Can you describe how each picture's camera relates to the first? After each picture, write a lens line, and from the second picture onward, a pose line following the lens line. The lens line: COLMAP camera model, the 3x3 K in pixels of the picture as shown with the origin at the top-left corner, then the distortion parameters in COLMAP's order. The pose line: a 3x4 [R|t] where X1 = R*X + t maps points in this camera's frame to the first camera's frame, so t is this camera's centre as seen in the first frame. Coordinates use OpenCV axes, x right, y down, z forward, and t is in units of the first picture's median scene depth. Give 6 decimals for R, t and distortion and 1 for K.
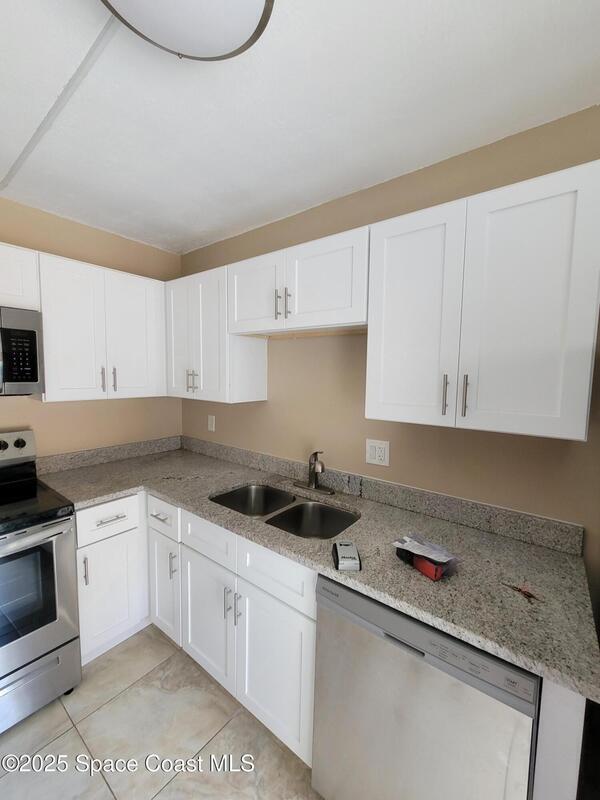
lens RADIAL K [[327.5, 0, 303.0], [0, 327.5, 400.4], [0, 0, 1]] dist [0.000856, -0.000819]
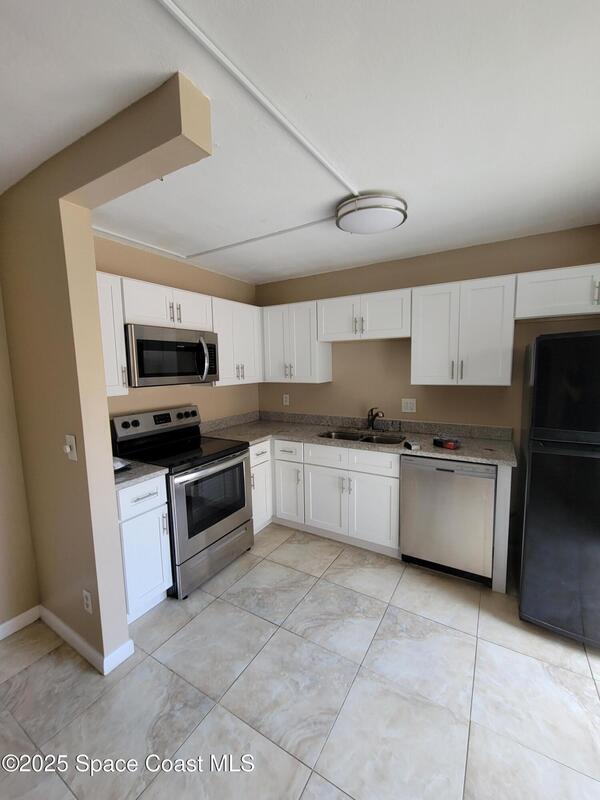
lens RADIAL K [[327.5, 0, 303.0], [0, 327.5, 400.4], [0, 0, 1]] dist [0.000856, -0.000819]
pose [[0.992005, -0.050327, 0.115729, -0.539531], [0.047461, 0.998497, 0.027398, 0.051033], [-0.116934, -0.021687, 0.992903, -0.700209]]
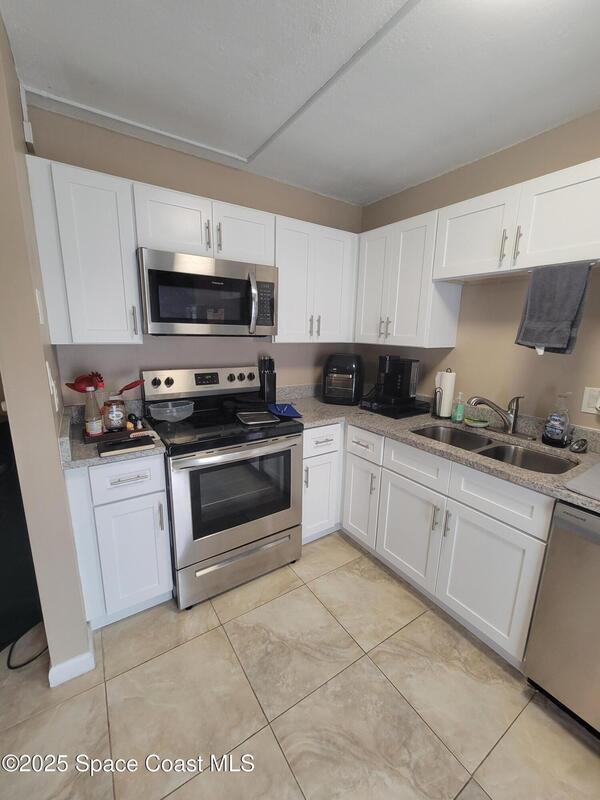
lens RADIAL K [[327.5, 0, 303.0], [0, 327.5, 400.4], [0, 0, 1]] dist [0.000856, -0.000819]
pose [[0.948123, 0.070420, -0.310005, -0.282932], [-0.032077, 0.991372, 0.127093, 0.059018], [0.316280, -0.110555, 0.942202, -0.160372]]
